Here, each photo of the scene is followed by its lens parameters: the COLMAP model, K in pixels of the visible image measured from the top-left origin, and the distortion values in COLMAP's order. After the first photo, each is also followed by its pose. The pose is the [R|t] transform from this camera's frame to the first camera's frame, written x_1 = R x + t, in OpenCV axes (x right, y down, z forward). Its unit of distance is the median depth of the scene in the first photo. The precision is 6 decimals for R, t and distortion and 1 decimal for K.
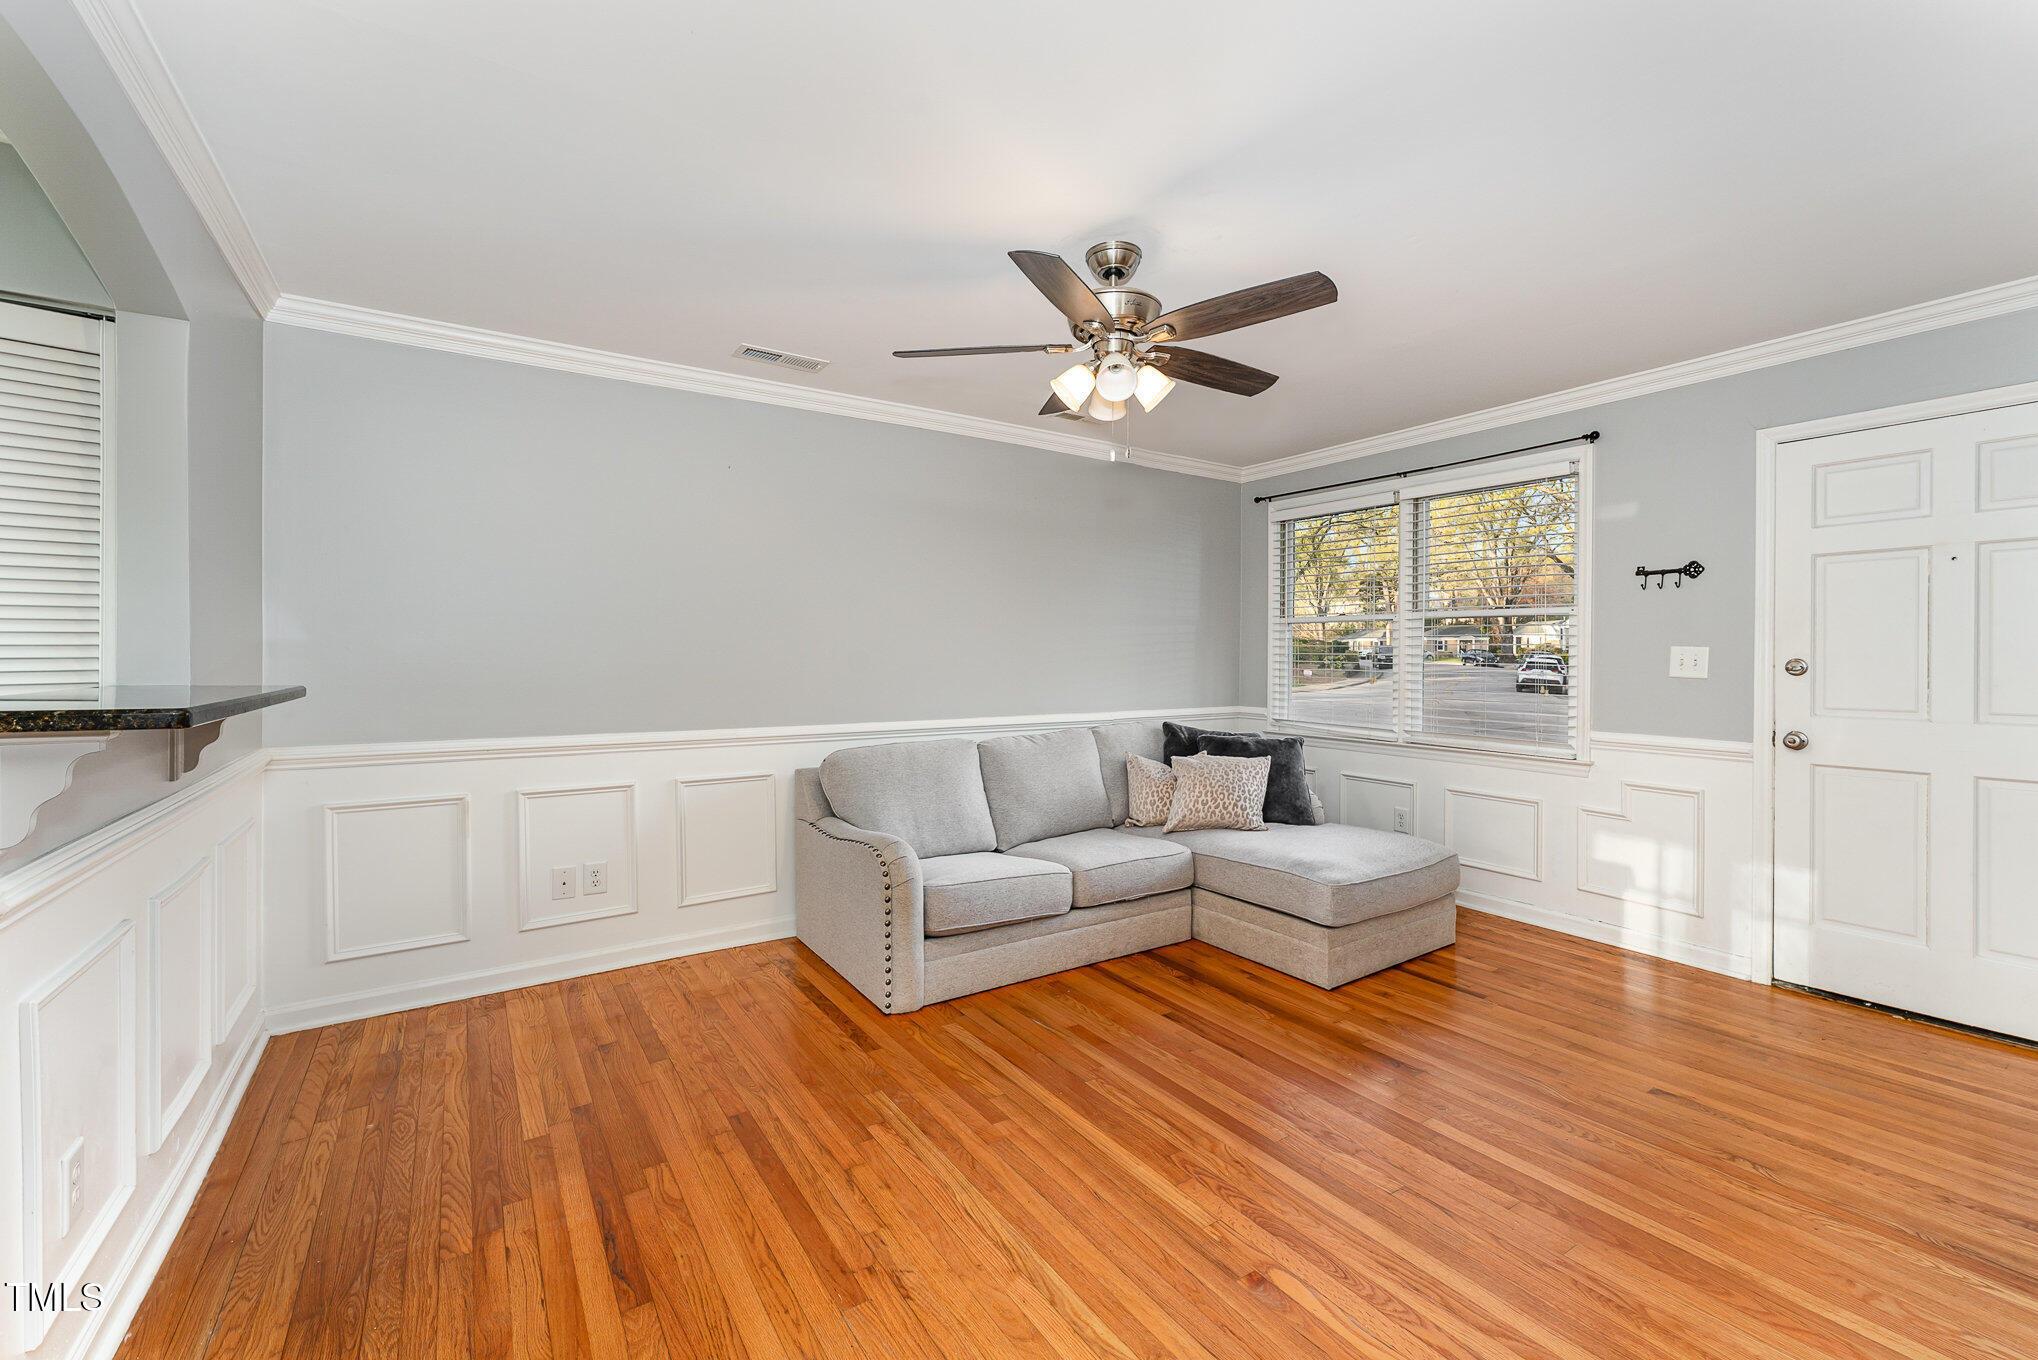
lens RADIAL K [[830.6, 0, 1017.6], [0, 830.6, 664.3], [0, 0, 1]] dist [0.000770, 0.000068]
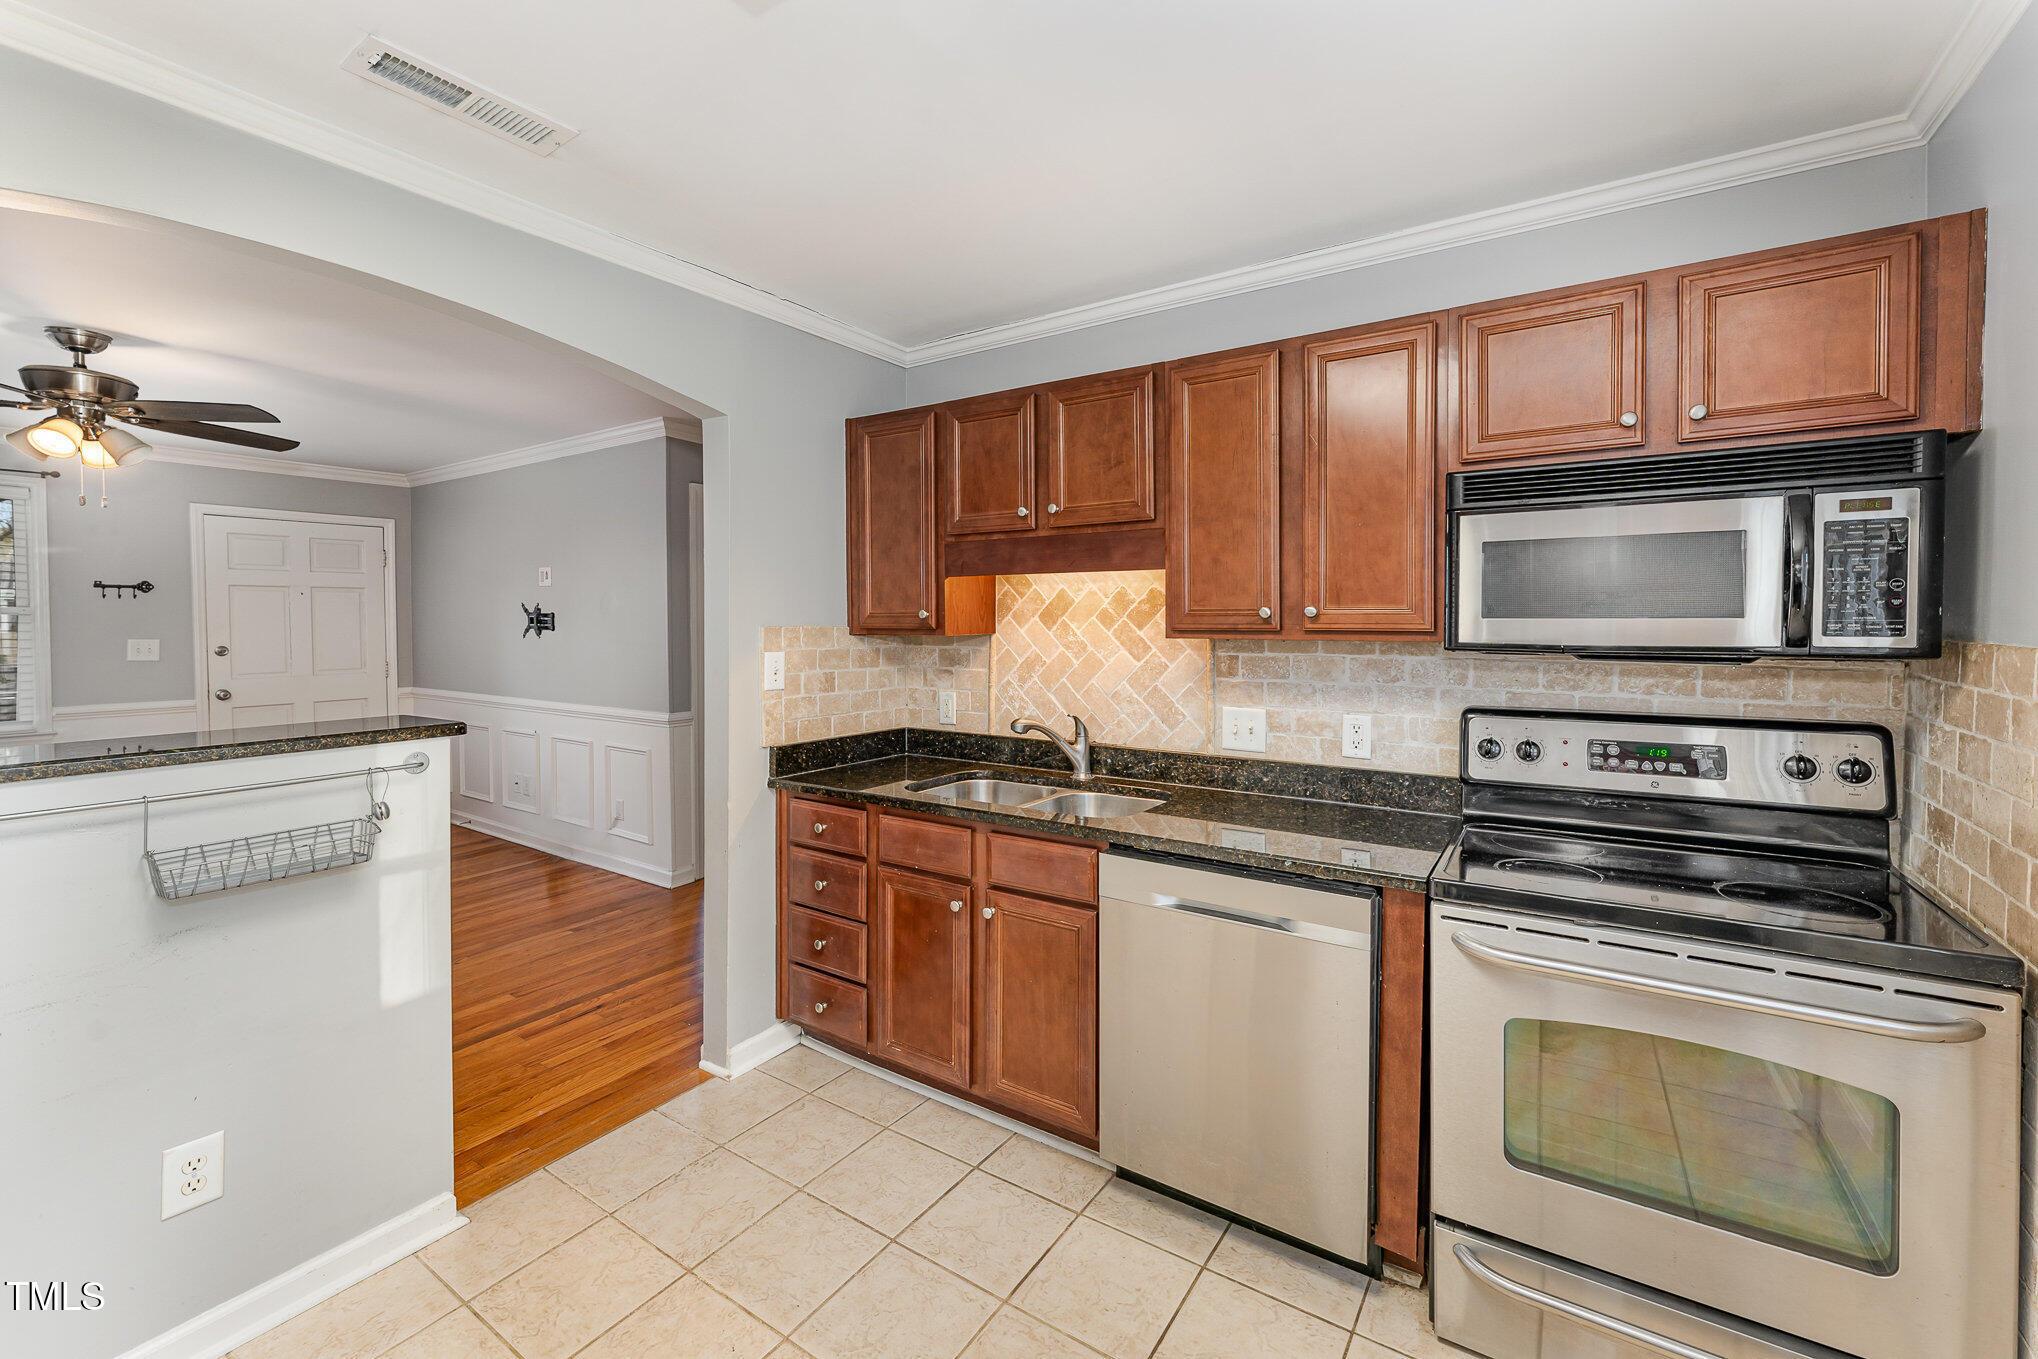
lens RADIAL K [[832.5, 0, 1060.4], [0, 832.5, 633.3], [0, 0, 1]] dist [-0.000102, -0.000073]
pose [[-0.407182, -0.020227, 0.913123, -1.309806], [0.009430, 0.999608, 0.026347, -0.061685], [-0.913298, 0.019339, -0.406832, 0.140267]]
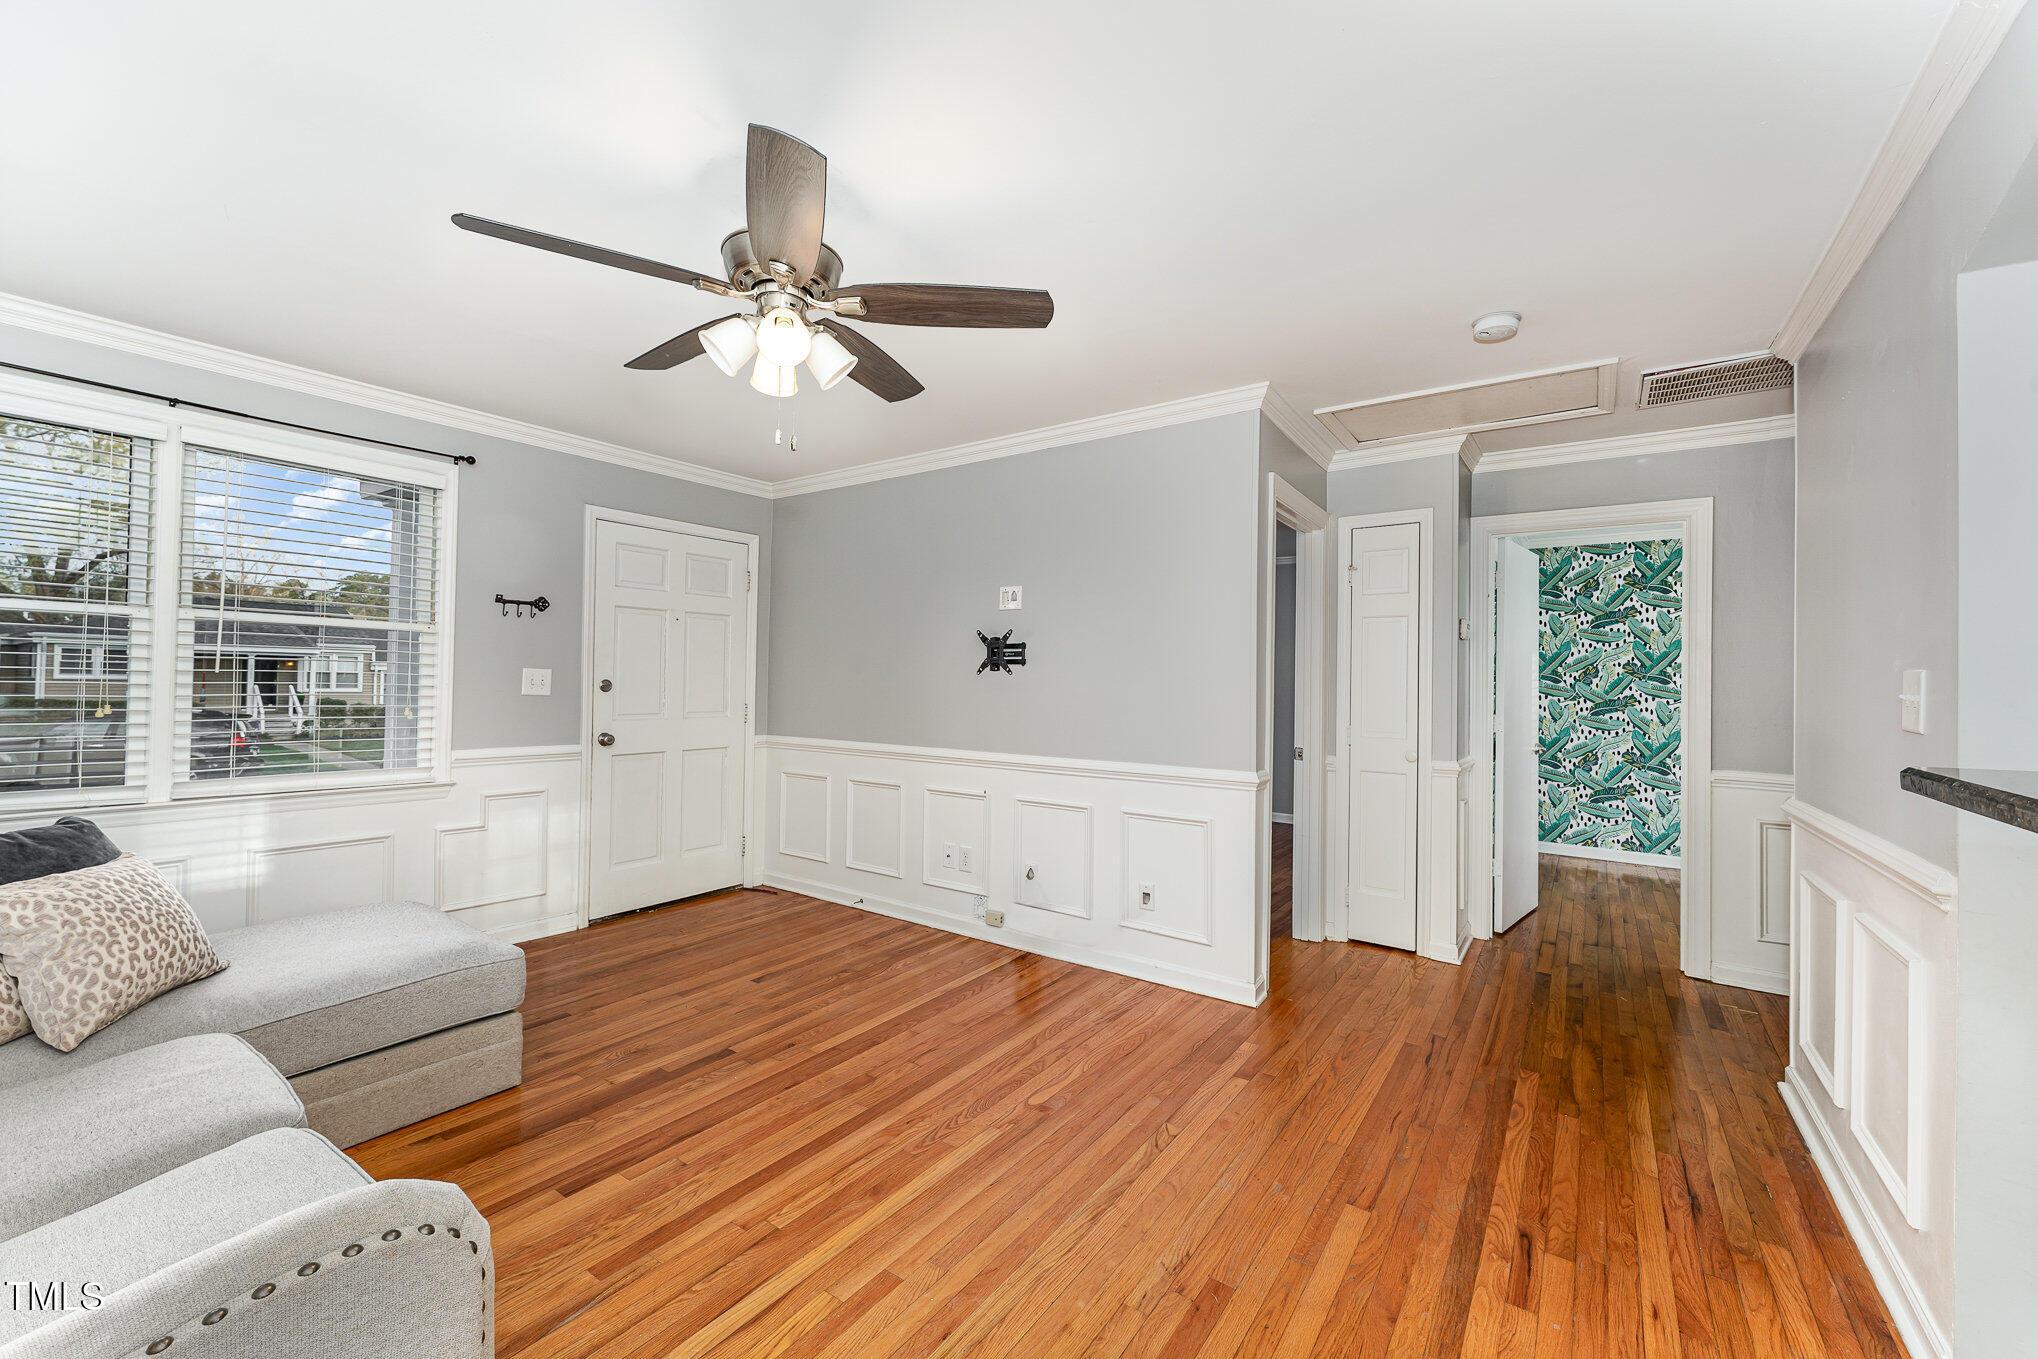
lens RADIAL K [[830.6, 0, 1017.6], [0, 830.6, 663.8], [0, 0, 1]] dist [0.000770, 0.000068]
pose [[-0.361159, 0.013834, 0.932402, -0.599786], [-0.004377, 0.999854, -0.016530, -0.012900], [-0.932494, -0.010051, -0.361046, 0.878972]]
